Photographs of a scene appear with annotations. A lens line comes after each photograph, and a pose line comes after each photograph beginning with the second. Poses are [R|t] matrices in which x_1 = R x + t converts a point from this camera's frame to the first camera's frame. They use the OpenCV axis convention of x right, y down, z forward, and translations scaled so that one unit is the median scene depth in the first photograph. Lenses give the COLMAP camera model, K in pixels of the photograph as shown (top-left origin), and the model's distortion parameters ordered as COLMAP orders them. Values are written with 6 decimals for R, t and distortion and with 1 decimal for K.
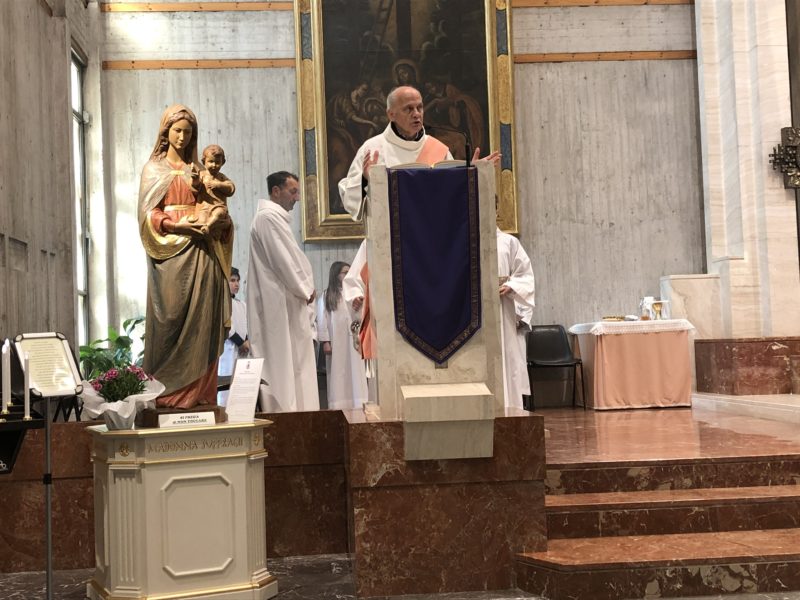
lens RADIAL K [[1132.6, 0, 394.8], [0, 1132.6, 290.7], [0, 0, 1]] dist [0.055750, 0.000000]
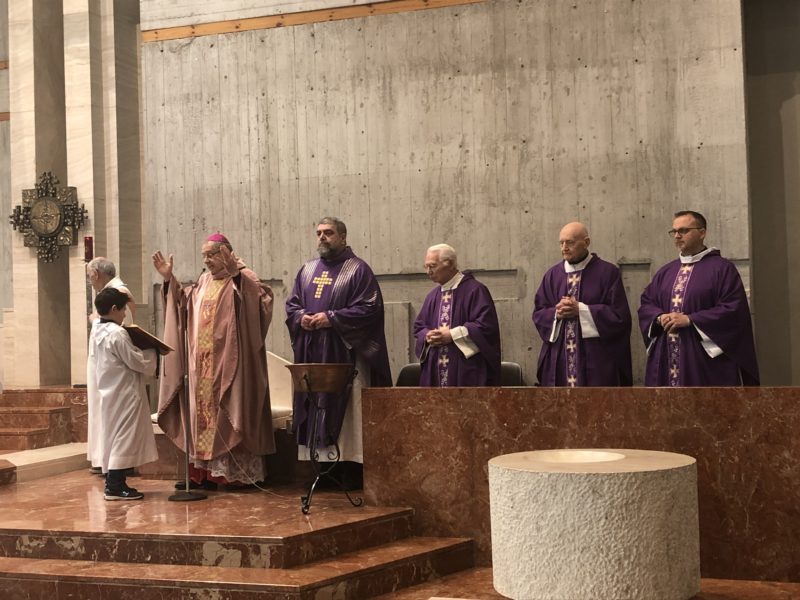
lens RADIAL K [[1226.2, 0, 399.8], [0, 1226.2, 296.0], [0, 0, 1]] dist [0.025966, 0.000000]
pose [[0.906025, 0.004629, -0.423199, 1.126404], [0.016321, 0.998814, 0.045867, -0.089783], [0.422910, -0.048464, 0.904875, 0.103666]]
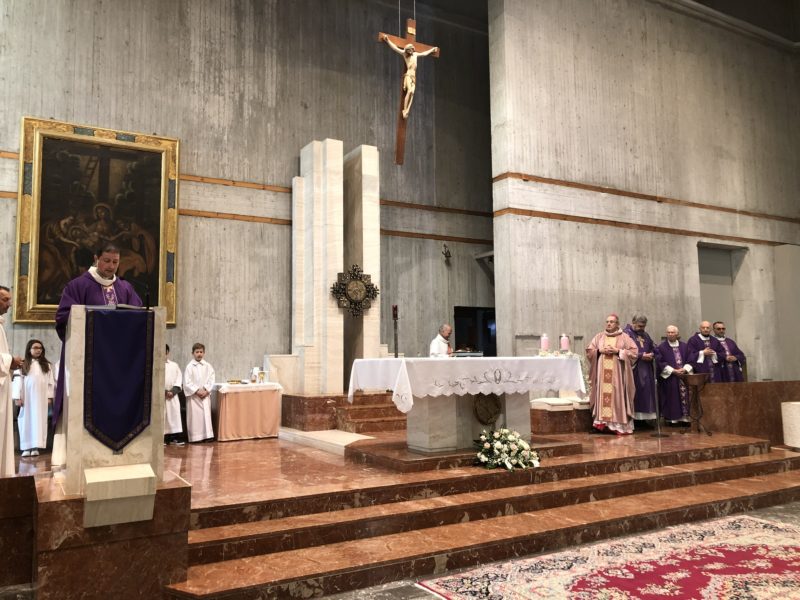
lens RADIAL K [[658.7, 0, 392.0], [0, 658.7, 296.5], [0, 0, 1]] dist [0.054897, -0.060468]
pose [[0.904757, 0.069240, 0.420263, -0.005752], [-0.048523, 0.997030, -0.059804, -0.049567], [-0.423156, 0.033715, 0.905429, 0.055836]]
